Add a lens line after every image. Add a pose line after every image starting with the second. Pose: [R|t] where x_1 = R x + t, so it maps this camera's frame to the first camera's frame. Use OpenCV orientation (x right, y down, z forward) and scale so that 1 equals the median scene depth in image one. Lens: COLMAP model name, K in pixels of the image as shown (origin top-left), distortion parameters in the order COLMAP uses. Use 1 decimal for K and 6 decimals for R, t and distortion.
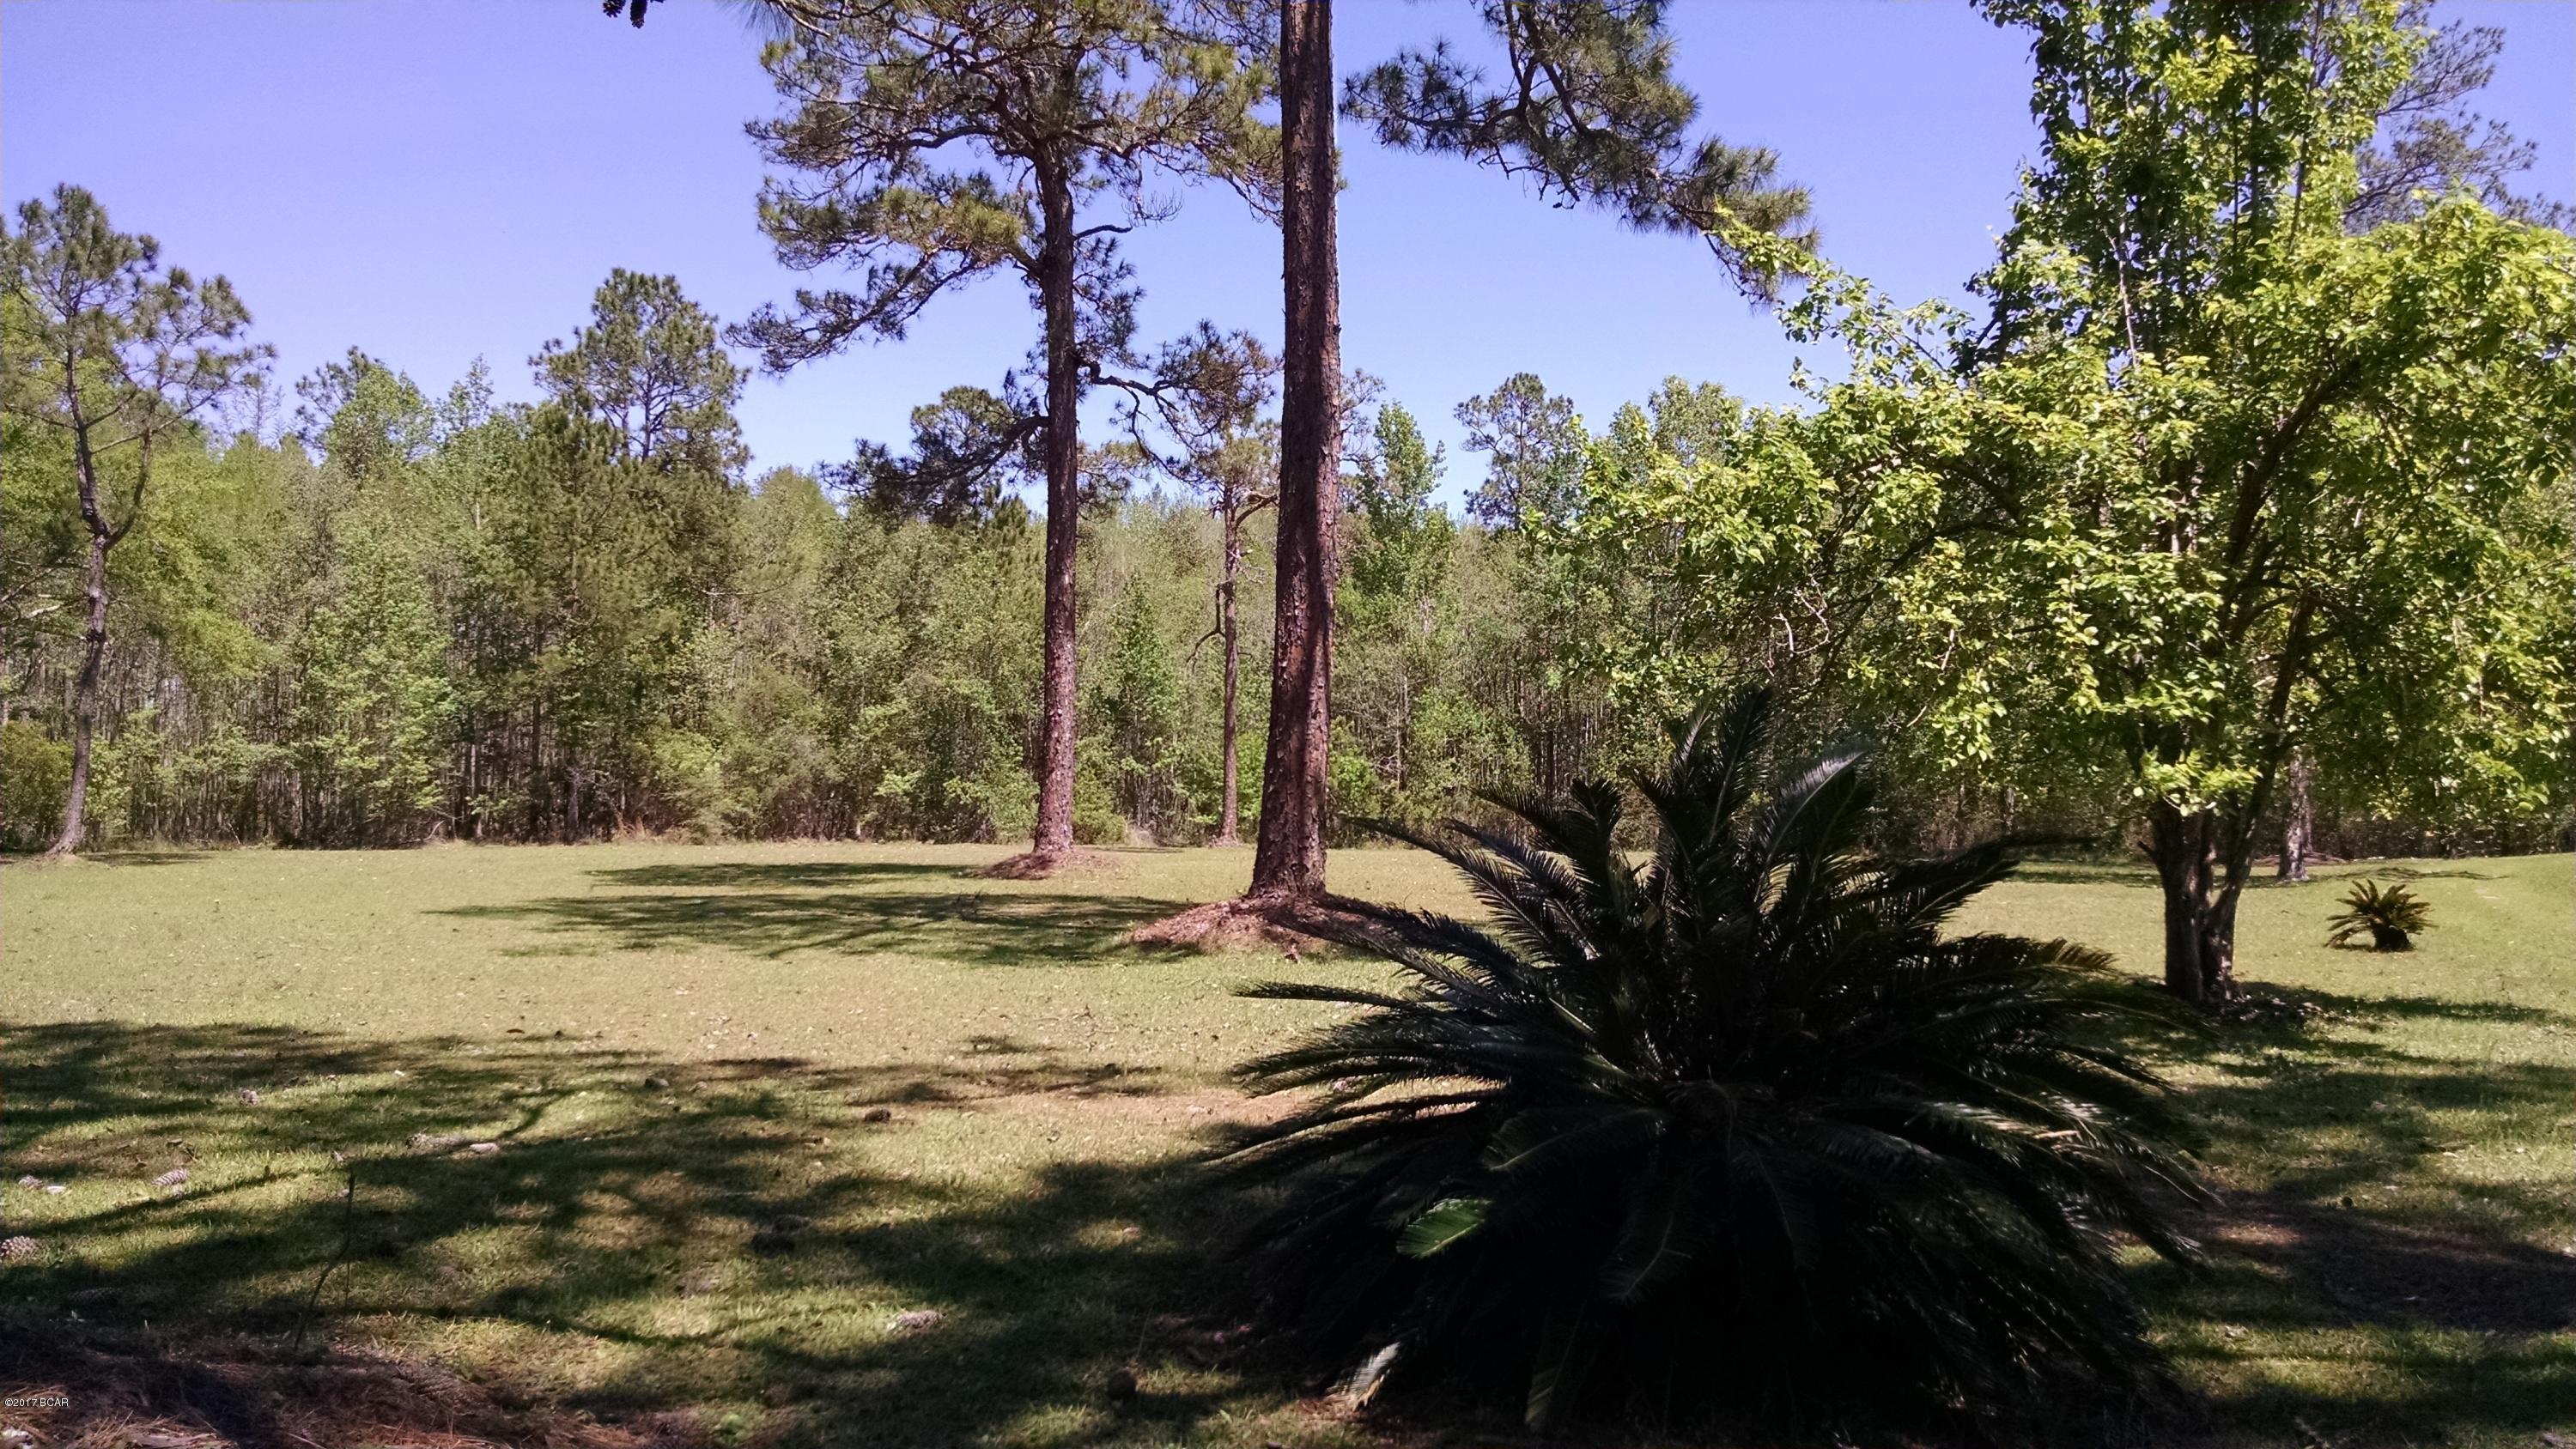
lens RADIAL K [[1964.0, 0, 1288.7], [0, 1964.0, 706.5], [0, 0, 1]] dist [0.032024, -0.020451]
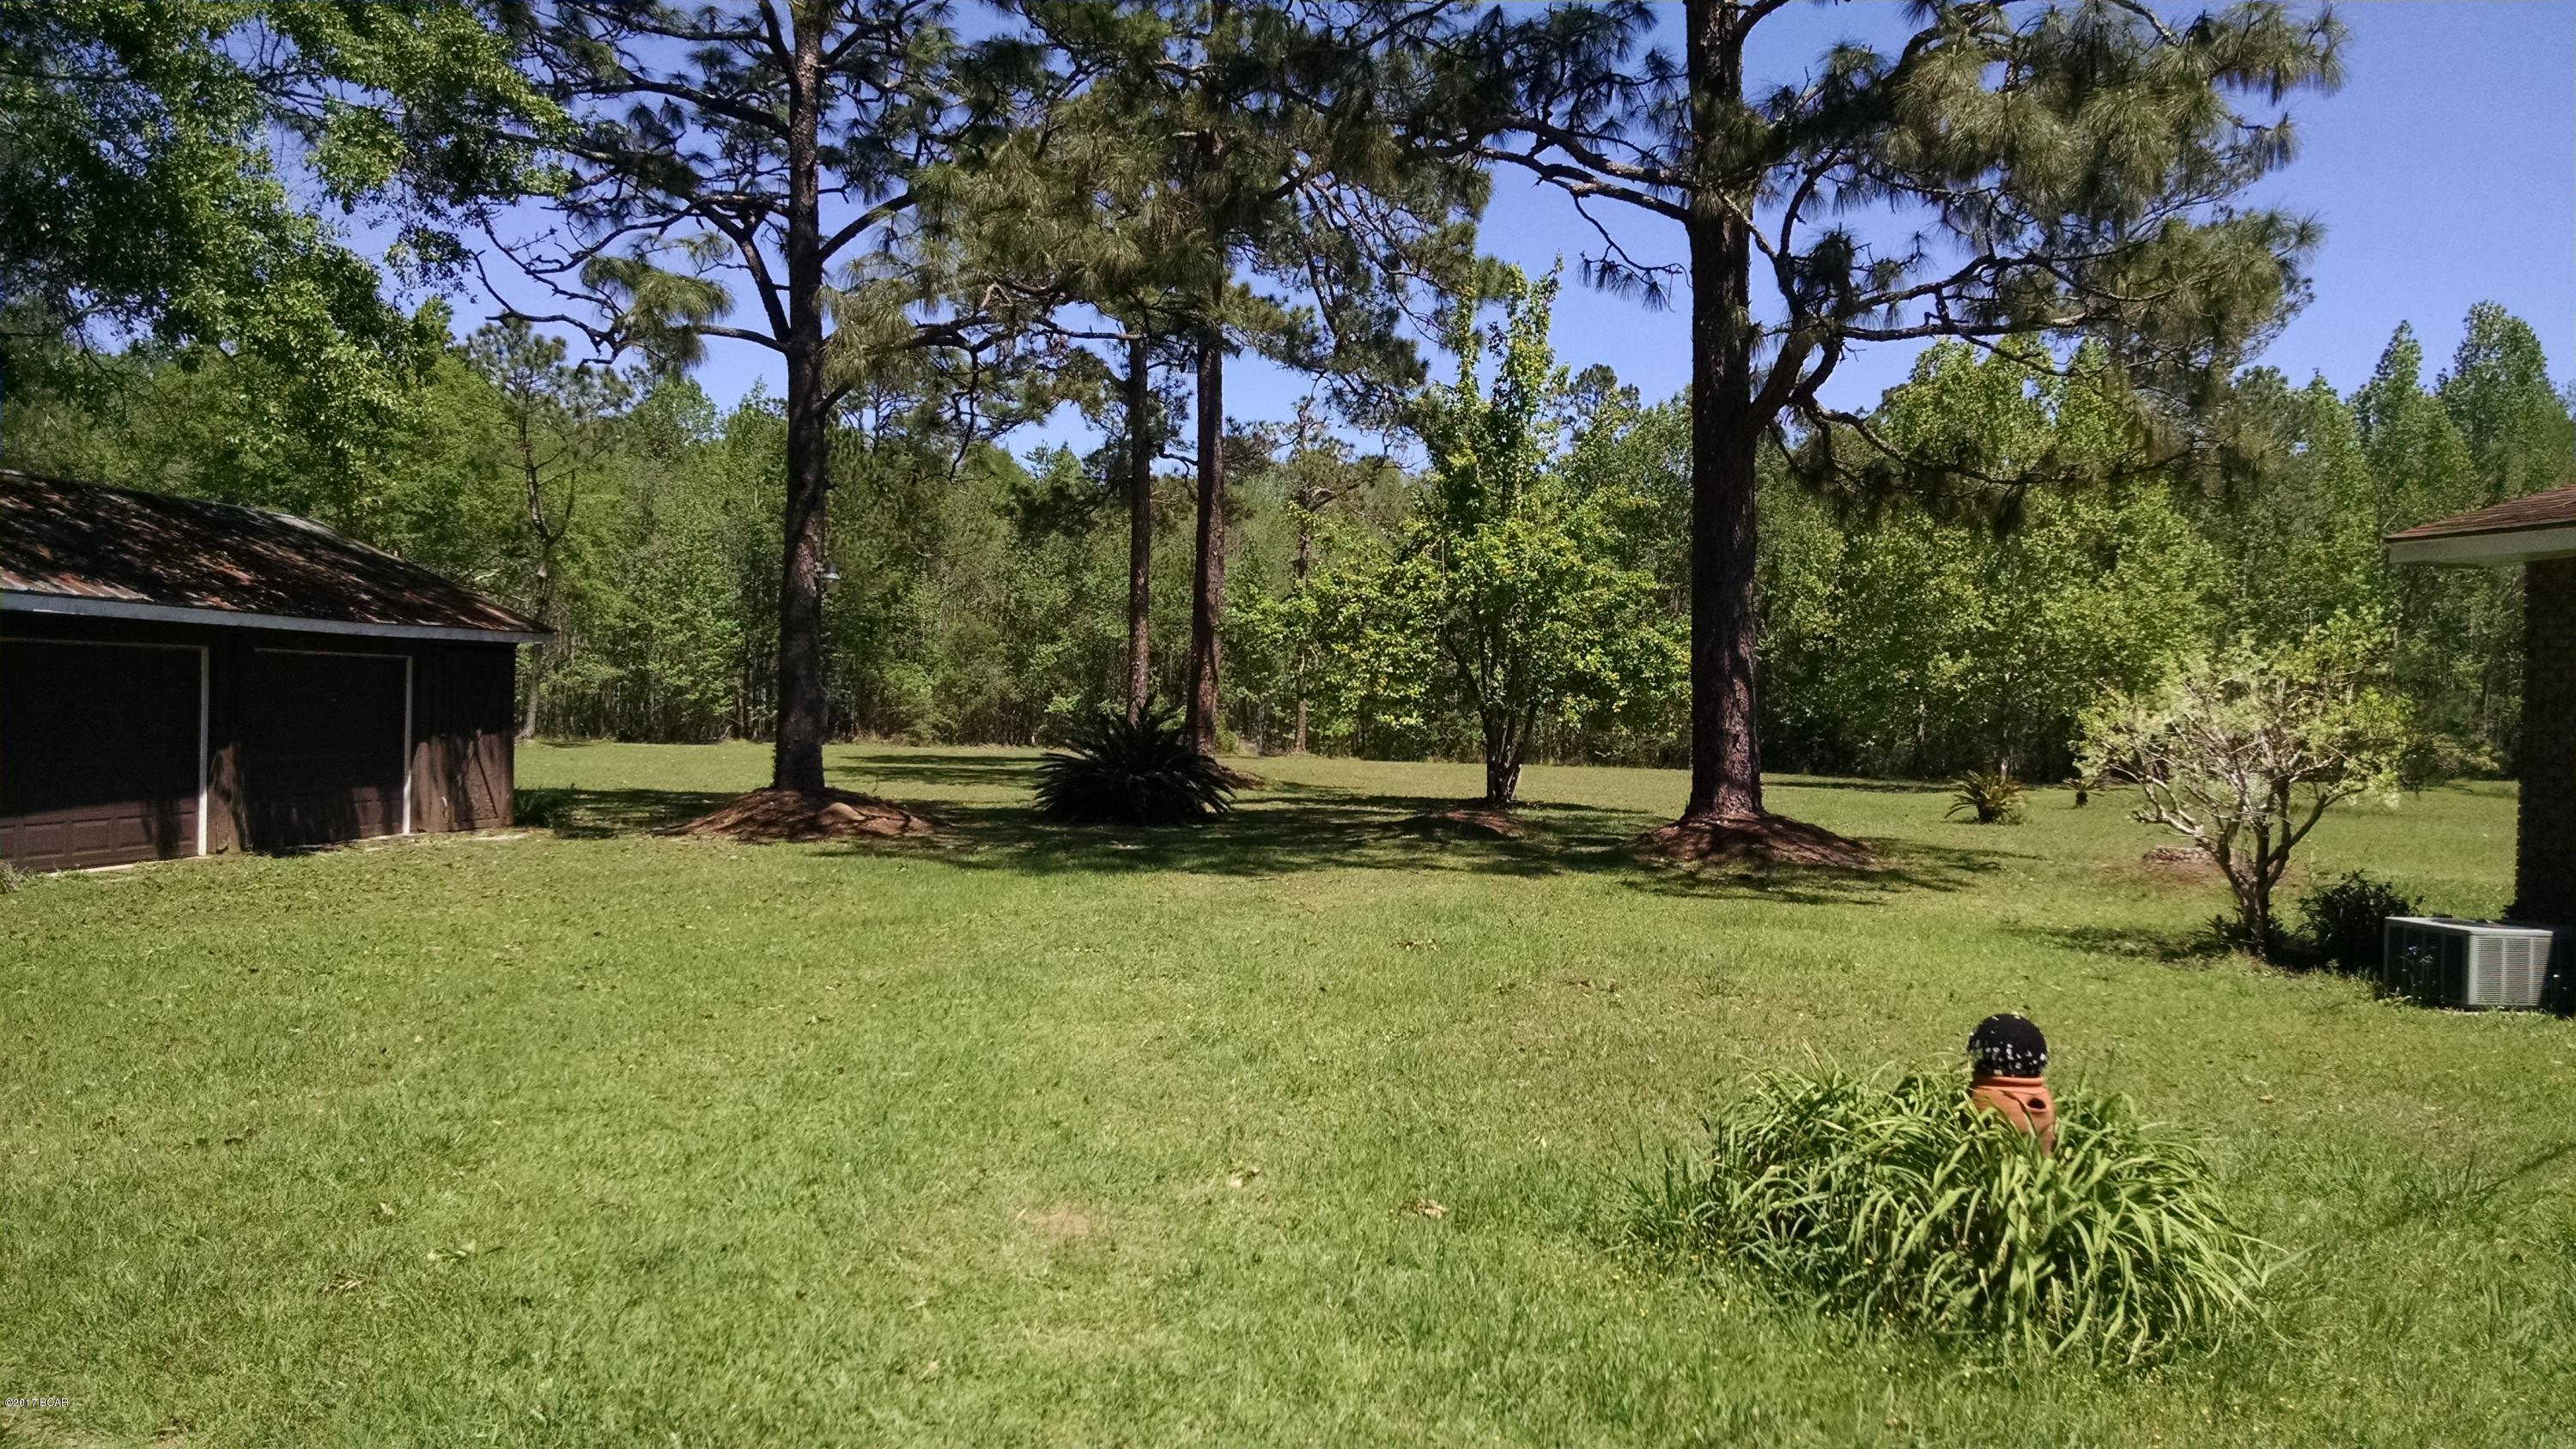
lens RADIAL K [[1964.0, 0, 1301.4], [0, 1964.0, 742.0], [0, 0, 1]] dist [0.032024, -0.020451]
pose [[0.995183, 0.020184, -0.095934, 0.086661], [-0.014583, 0.998167, 0.058728, -0.014820], [0.096943, -0.057046, 0.993654, -0.292440]]
